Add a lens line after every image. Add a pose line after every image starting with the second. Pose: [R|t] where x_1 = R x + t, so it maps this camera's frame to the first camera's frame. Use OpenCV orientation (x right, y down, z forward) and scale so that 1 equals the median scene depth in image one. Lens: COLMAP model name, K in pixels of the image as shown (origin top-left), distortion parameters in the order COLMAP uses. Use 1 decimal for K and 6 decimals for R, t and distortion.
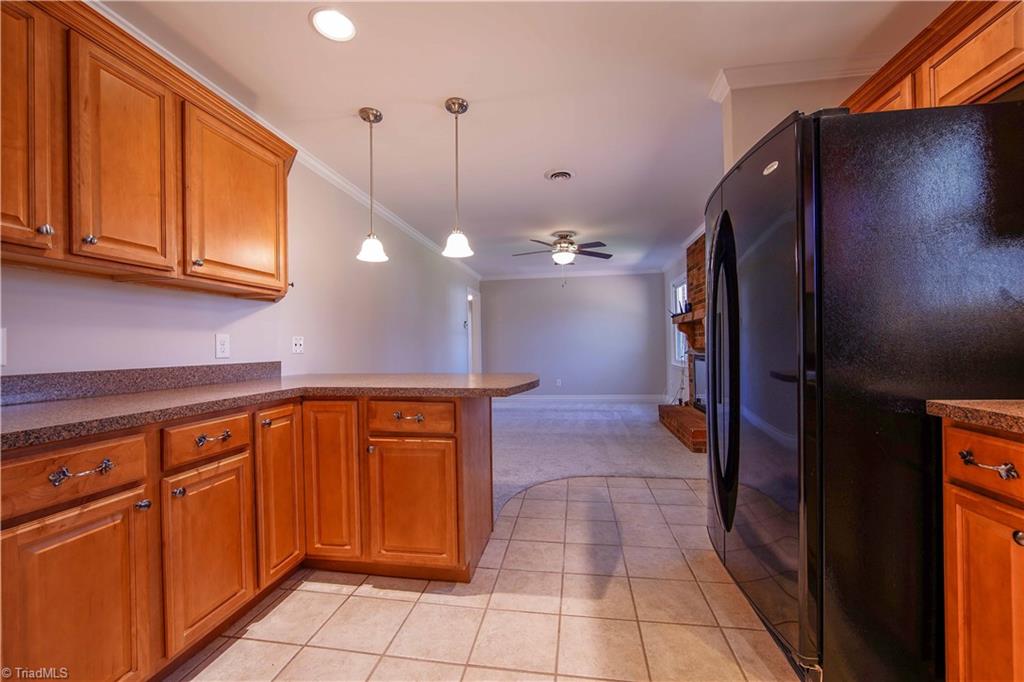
lens RADIAL K [[408.5, 0, 515.2], [0, 408.5, 344.2], [0, 0, 1]] dist [-0.015838, 0.003249]
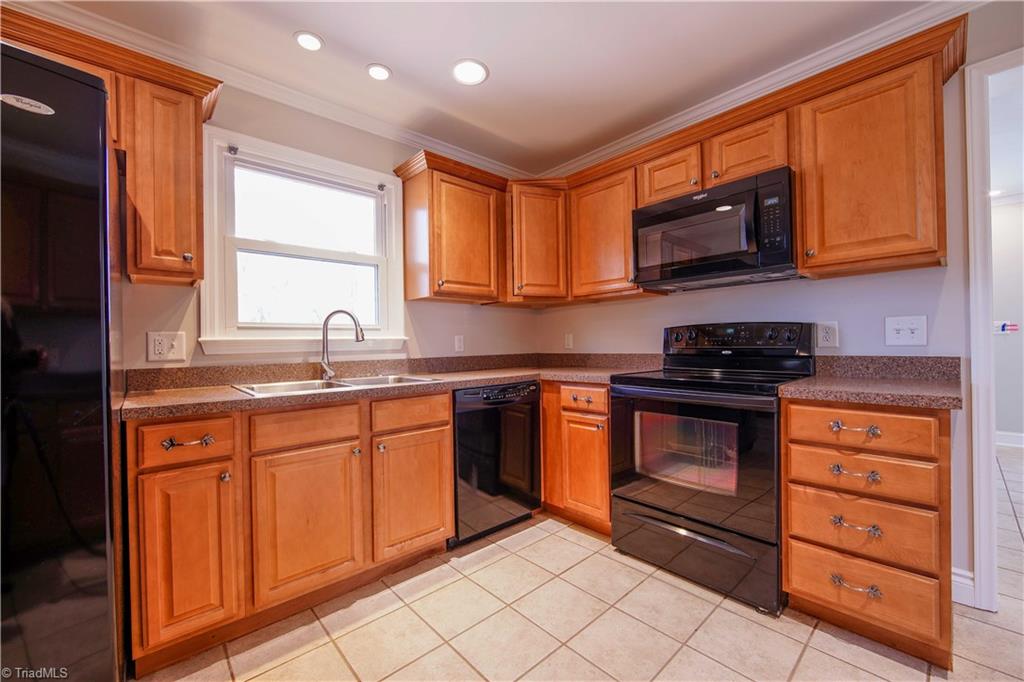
lens RADIAL K [[408.5, 0, 513.5], [0, 408.5, 344.5], [0, 0, 1]] dist [-0.015838, 0.003249]
pose [[-0.777098, 0.031913, 0.628570, -0.252242], [0.030644, 0.999448, -0.012858, 0.005936], [-0.628633, 0.009270, -0.777647, 0.595900]]
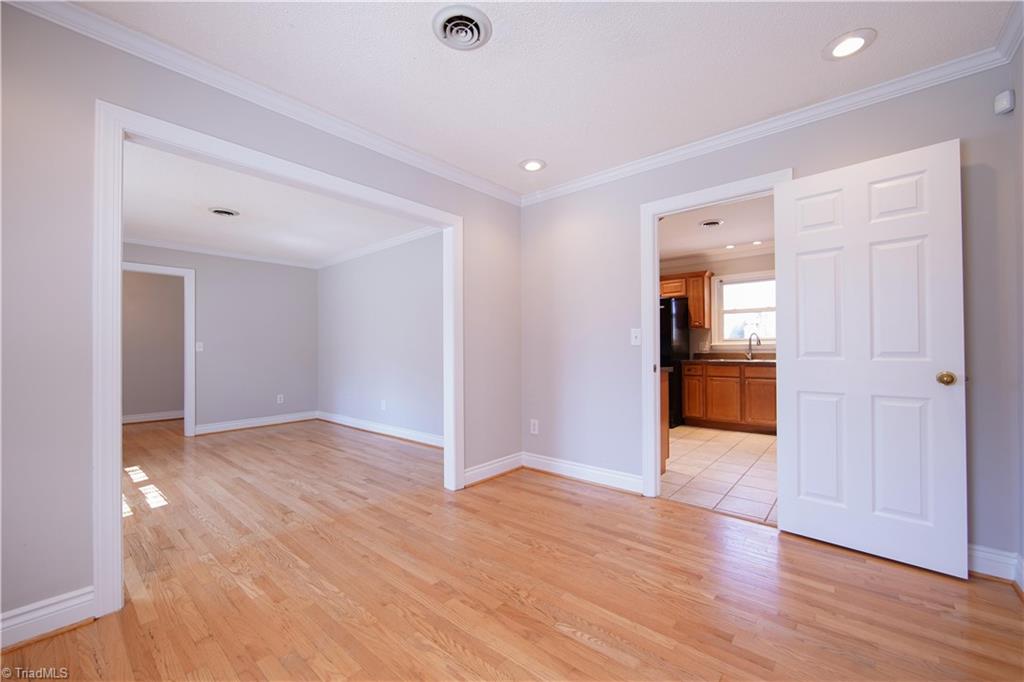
lens RADIAL K [[408.5, 0, 516.6], [0, 408.5, 344.6], [0, 0, 1]] dist [-0.015838, 0.003249]
pose [[0.524643, 0.024456, 0.850971, -2.190303], [-0.006274, 0.999671, -0.024862, 0.041567], [-0.851299, 0.007705, 0.524624, 0.038590]]
